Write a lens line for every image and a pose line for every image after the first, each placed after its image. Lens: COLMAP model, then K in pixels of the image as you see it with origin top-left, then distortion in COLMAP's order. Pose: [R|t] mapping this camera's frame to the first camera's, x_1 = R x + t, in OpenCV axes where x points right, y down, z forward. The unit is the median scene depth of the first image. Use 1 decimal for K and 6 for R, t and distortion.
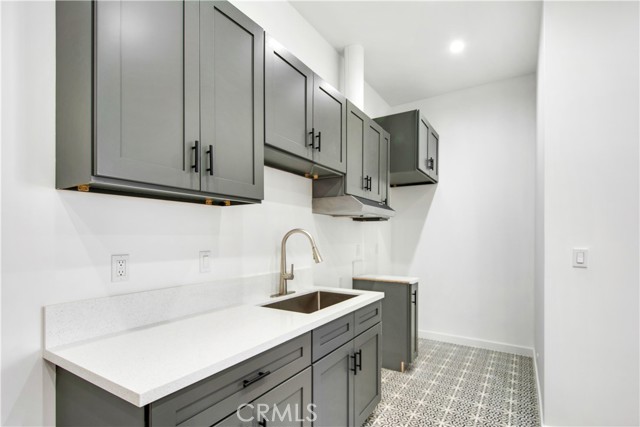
lens RADIAL K [[310.2, 0, 321.9], [0, 310.2, 238.8], [0, 0, 1]] dist [-0.000289, -0.000180]
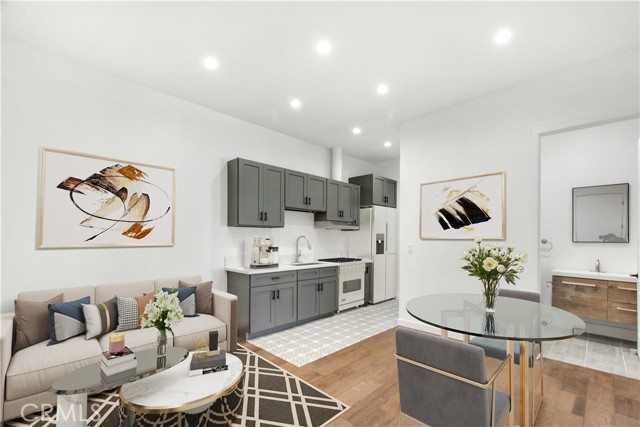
lens RADIAL K [[287.6, 0, 325.8], [0, 287.6, 236.3], [0, 0, 1]] dist [0.002547, -0.000405]
pose [[0.980253, 0.003059, -0.197723, 0.541469], [-0.006200, 0.999864, -0.015269, 0.003659], [0.197649, 0.016194, 0.980139, -1.163827]]
